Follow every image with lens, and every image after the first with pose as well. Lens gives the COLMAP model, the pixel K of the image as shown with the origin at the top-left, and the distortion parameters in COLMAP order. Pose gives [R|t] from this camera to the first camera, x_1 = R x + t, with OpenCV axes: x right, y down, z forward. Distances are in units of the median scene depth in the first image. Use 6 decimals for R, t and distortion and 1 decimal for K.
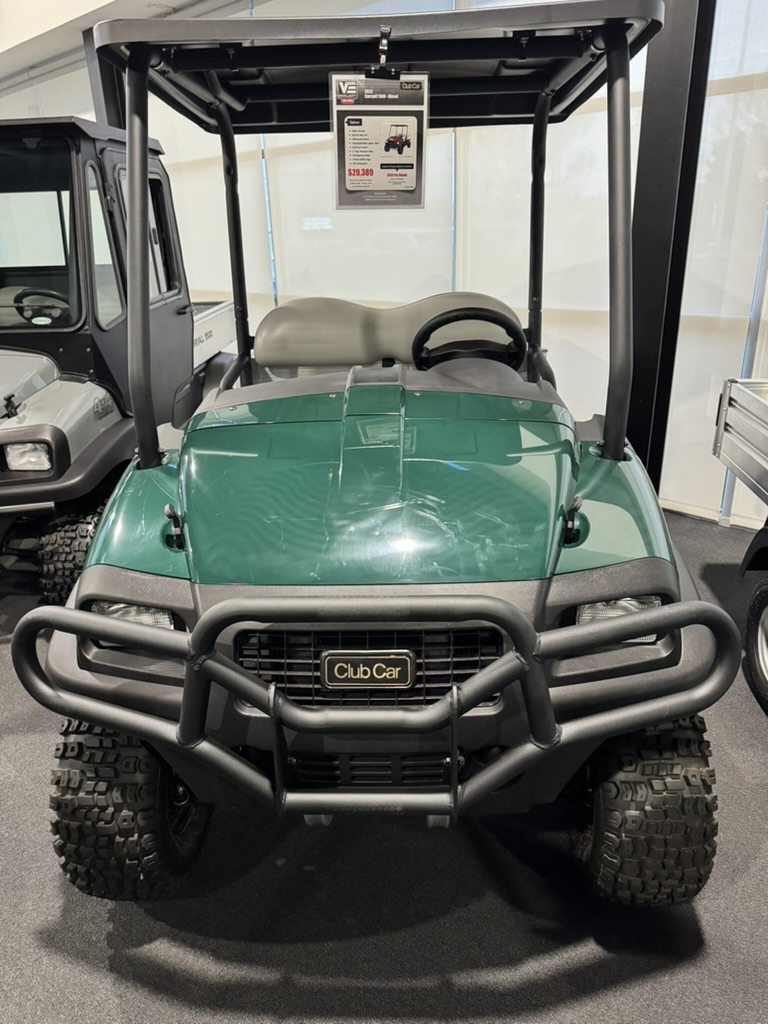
lens RADIAL K [[725.9, 0, 384.0], [0, 725.9, 512.0], [0, 0, 1]] dist [-0.002488, -0.001726]
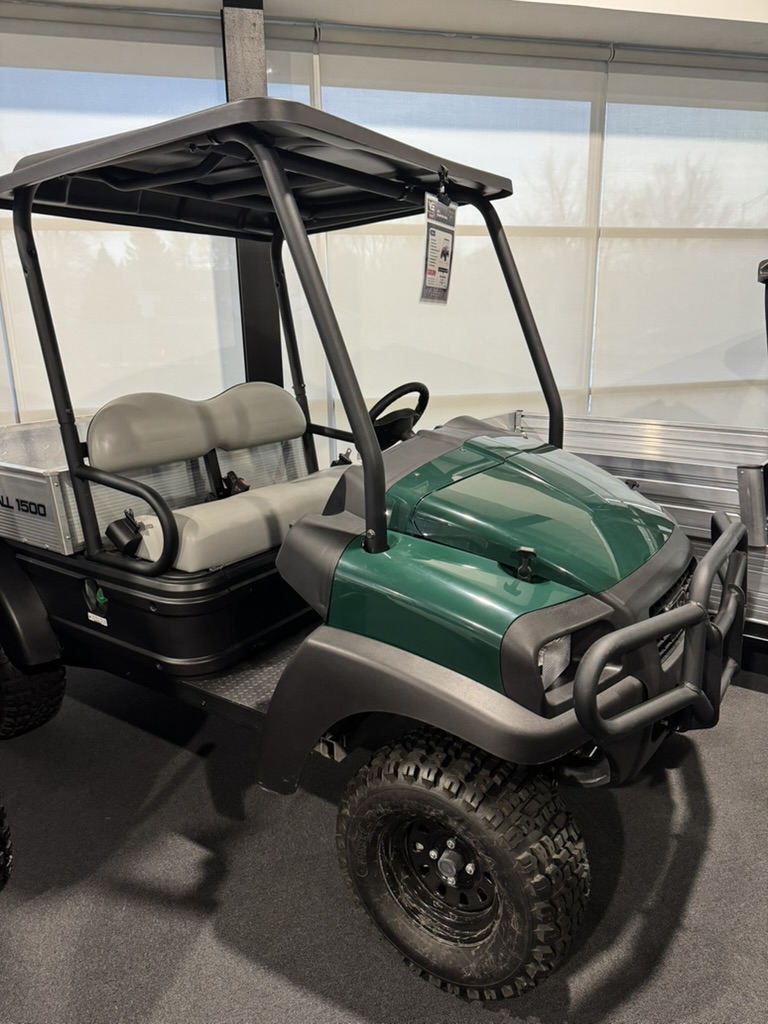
lens RADIAL K [[725.9, 0, 384.0], [0, 725.9, 512.0], [0, 0, 1]] dist [-0.002488, -0.001726]
pose [[0.534257, -0.199498, 0.821444, -1.161690], [0.314515, 0.948899, 0.025896, -0.144309], [-0.784633, 0.244522, 0.569701, 0.468901]]
